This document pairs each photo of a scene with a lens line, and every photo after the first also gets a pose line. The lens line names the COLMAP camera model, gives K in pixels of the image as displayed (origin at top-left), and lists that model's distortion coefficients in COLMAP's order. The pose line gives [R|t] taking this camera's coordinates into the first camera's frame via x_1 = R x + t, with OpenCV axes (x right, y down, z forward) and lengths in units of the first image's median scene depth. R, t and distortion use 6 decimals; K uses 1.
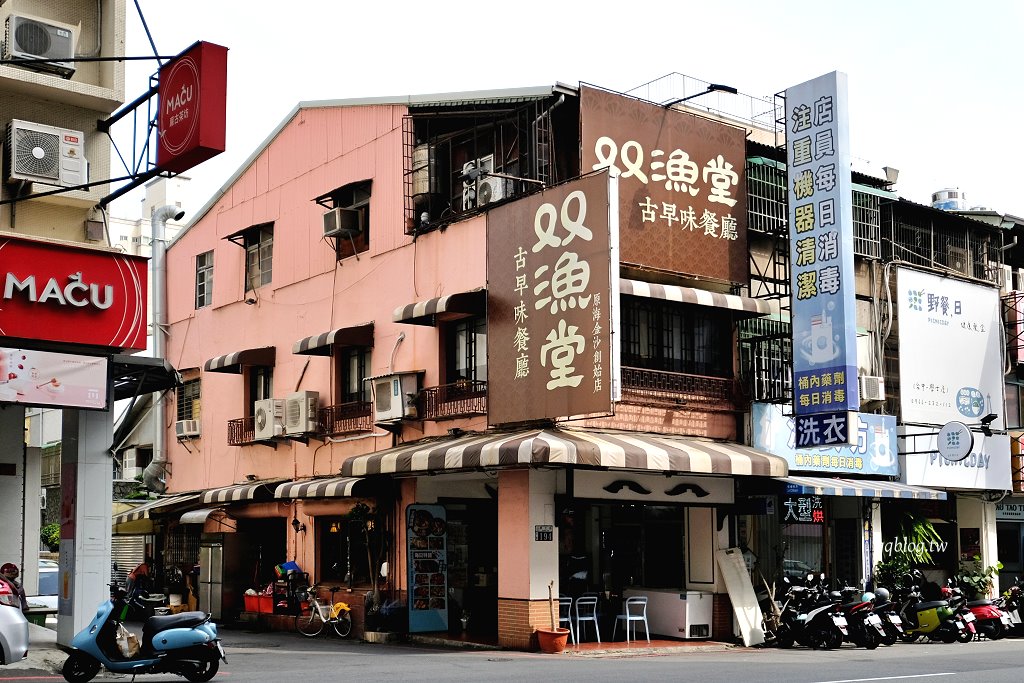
lens RADIAL K [[1293.5, 0, 511.0], [0, 1293.5, 340.1], [0, 0, 1]] dist [-0.014652, 0.000000]
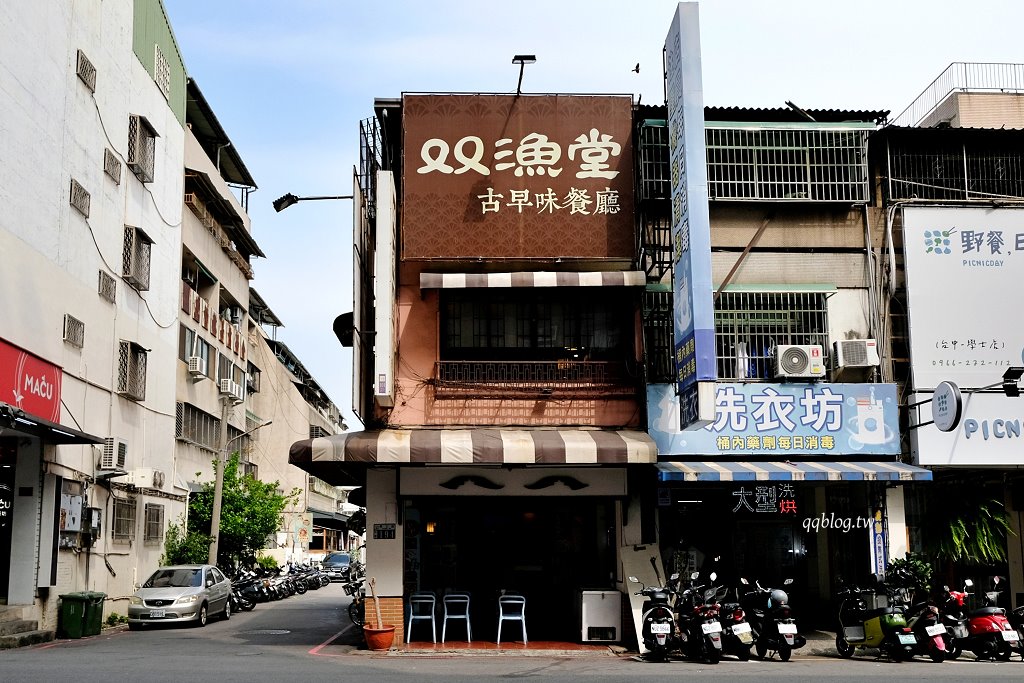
lens RADIAL K [[992.3, 0, 509.1], [0, 992.3, 362.7], [0, 0, 1]] dist [0.001197, 0.000000]
pose [[0.815848, -0.117181, -0.566268, 0.515315], [0.099196, 0.993097, -0.062591, 0.068613], [0.569694, -0.005107, 0.821841, 0.372862]]
